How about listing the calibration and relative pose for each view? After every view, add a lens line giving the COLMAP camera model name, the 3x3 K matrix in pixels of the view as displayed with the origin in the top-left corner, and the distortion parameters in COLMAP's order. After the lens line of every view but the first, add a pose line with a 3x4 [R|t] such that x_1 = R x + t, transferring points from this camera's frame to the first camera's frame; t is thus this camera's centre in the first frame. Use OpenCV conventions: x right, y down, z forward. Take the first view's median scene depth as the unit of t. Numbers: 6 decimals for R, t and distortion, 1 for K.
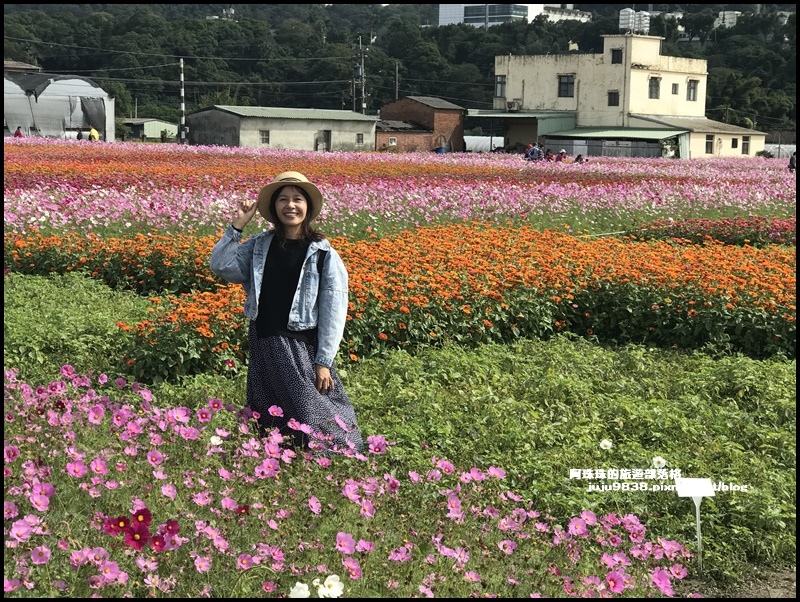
lens RADIAL K [[1593.0, 0, 400.0], [0, 1593.0, 301.0], [0, 0, 1]] dist [0.025566, 0.216009]
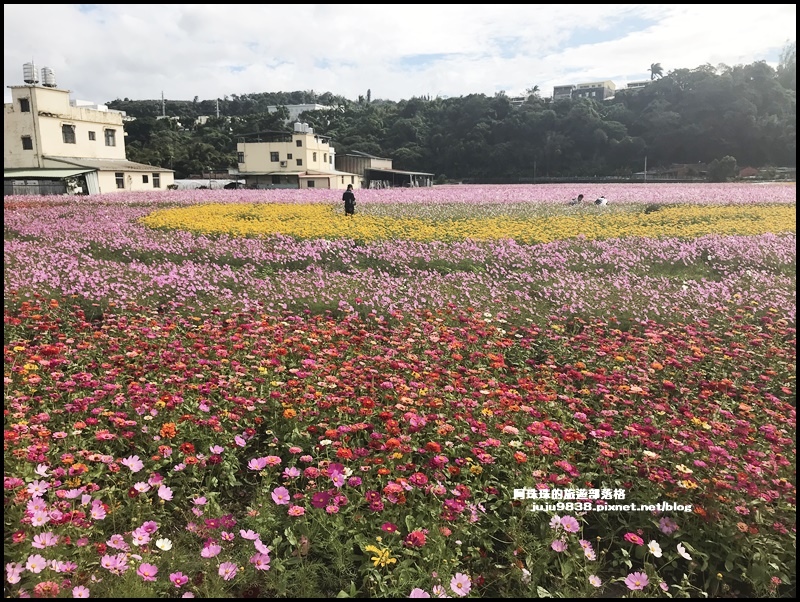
lens RADIAL K [[659.9, 0, 430.0], [0, 659.9, 300.4], [0, 0, 1]] dist [-0.009490, -0.005505]
pose [[0.875124, -0.116855, 0.469578, 0.150828], [0.077917, 0.991770, 0.101594, -0.039955], [-0.477585, -0.052319, 0.877026, 0.438964]]
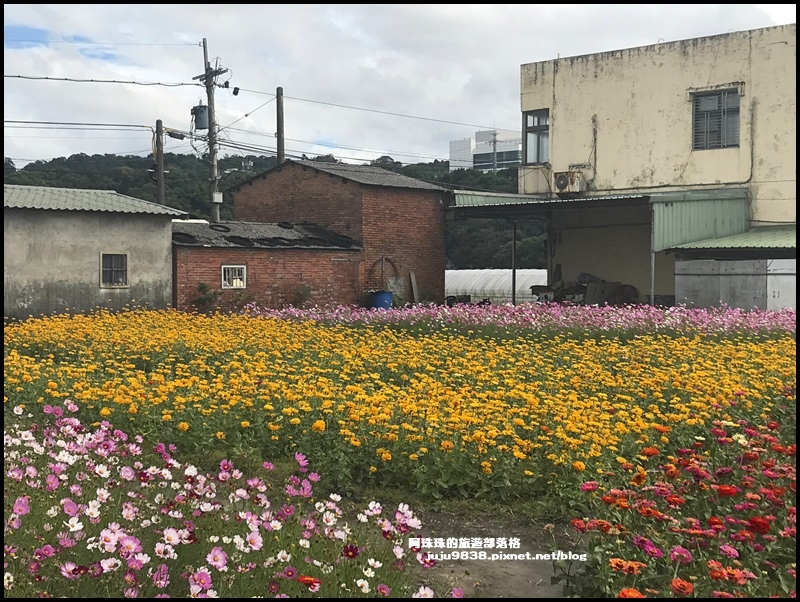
lens RADIAL K [[1302.5, 0, 400.0], [0, 1302.5, 301.0], [0, 0, 1]] dist [0.329992, -1.559570]
pose [[0.999494, -0.024141, -0.020733, 0.036039], [0.022247, 0.995943, -0.087197, -0.067792], [0.022754, 0.086692, 0.995975, 0.701808]]
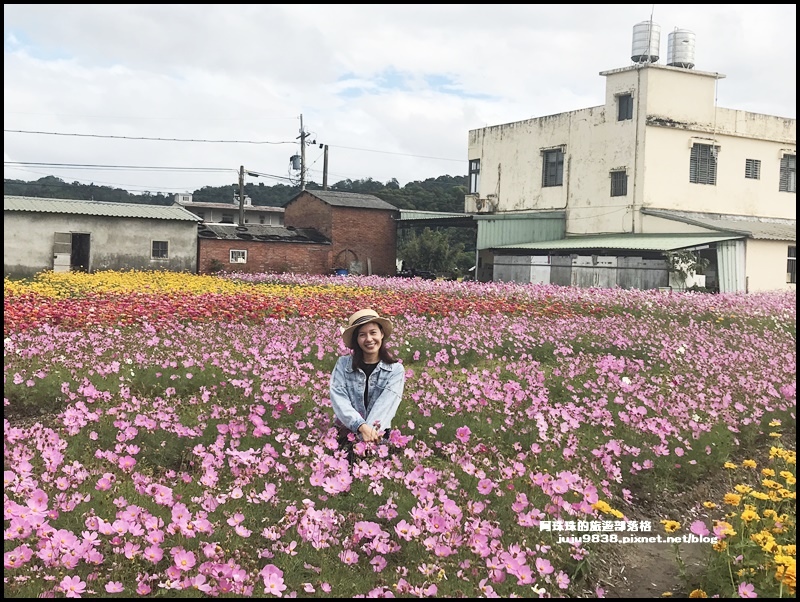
lens RADIAL K [[1024.8, 0, 400.0], [0, 1024.8, 301.0], [0, 0, 1]] dist [0.288568, -0.960221]
pose [[0.951920, 0.017772, -0.305831, 0.171061], [-0.042268, 0.996387, -0.073659, -0.055204], [0.303417, 0.083044, 0.949232, 0.628484]]
